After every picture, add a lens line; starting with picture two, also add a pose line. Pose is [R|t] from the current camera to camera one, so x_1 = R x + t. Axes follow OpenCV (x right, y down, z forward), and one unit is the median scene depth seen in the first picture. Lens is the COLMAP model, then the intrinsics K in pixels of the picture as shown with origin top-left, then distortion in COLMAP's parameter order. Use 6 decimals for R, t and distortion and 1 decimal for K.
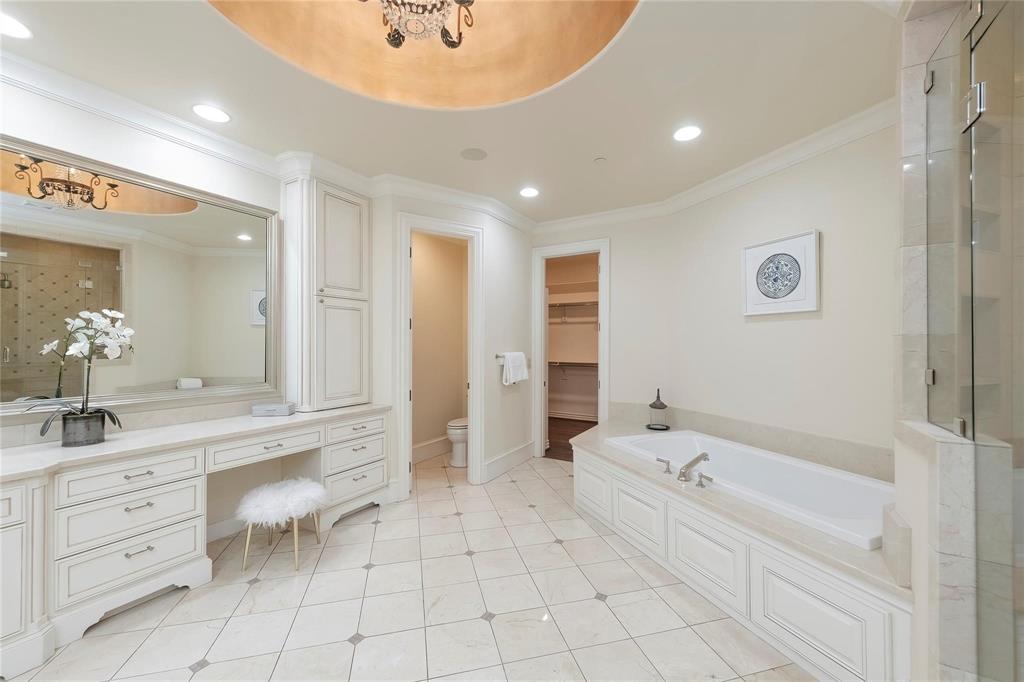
lens RADIAL K [[394.7, 0, 511.5], [0, 394.7, 345.9], [0, 0, 1]] dist [0.000689, 0.000034]
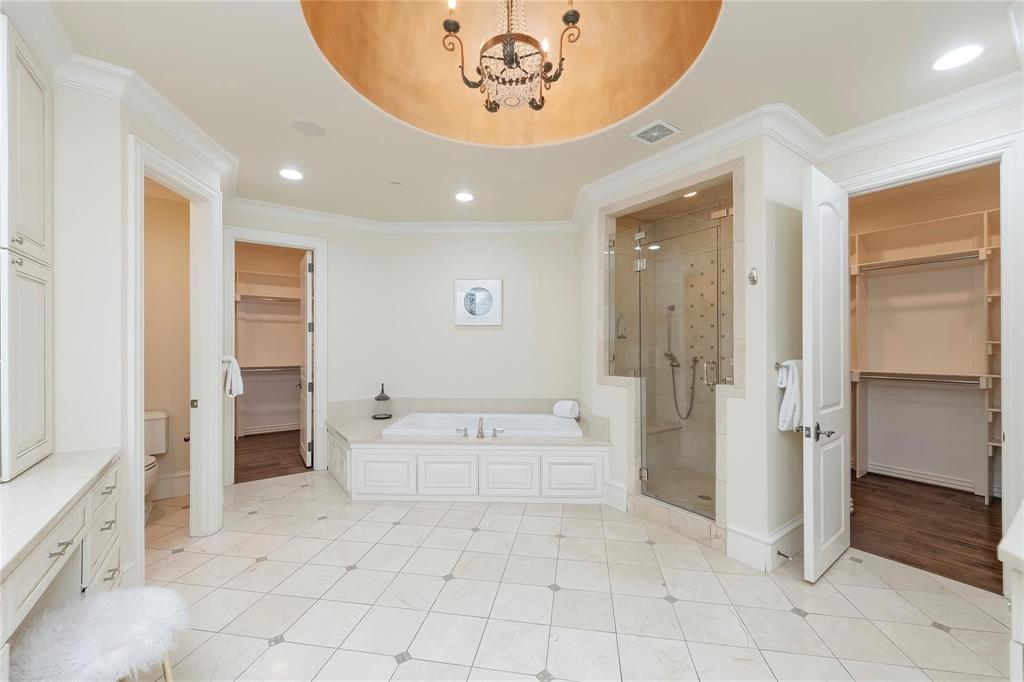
lens RADIAL K [[409.2, 0, 512.0], [0, 409.2, 341.0], [0, 0, 1]] dist [-0.000252, -0.000077]
pose [[0.404076, 0.005899, 0.914706, -0.630736], [0.002888, 0.999966, -0.007724, -0.004945], [-0.914721, 0.005763, 0.404046, 0.188129]]
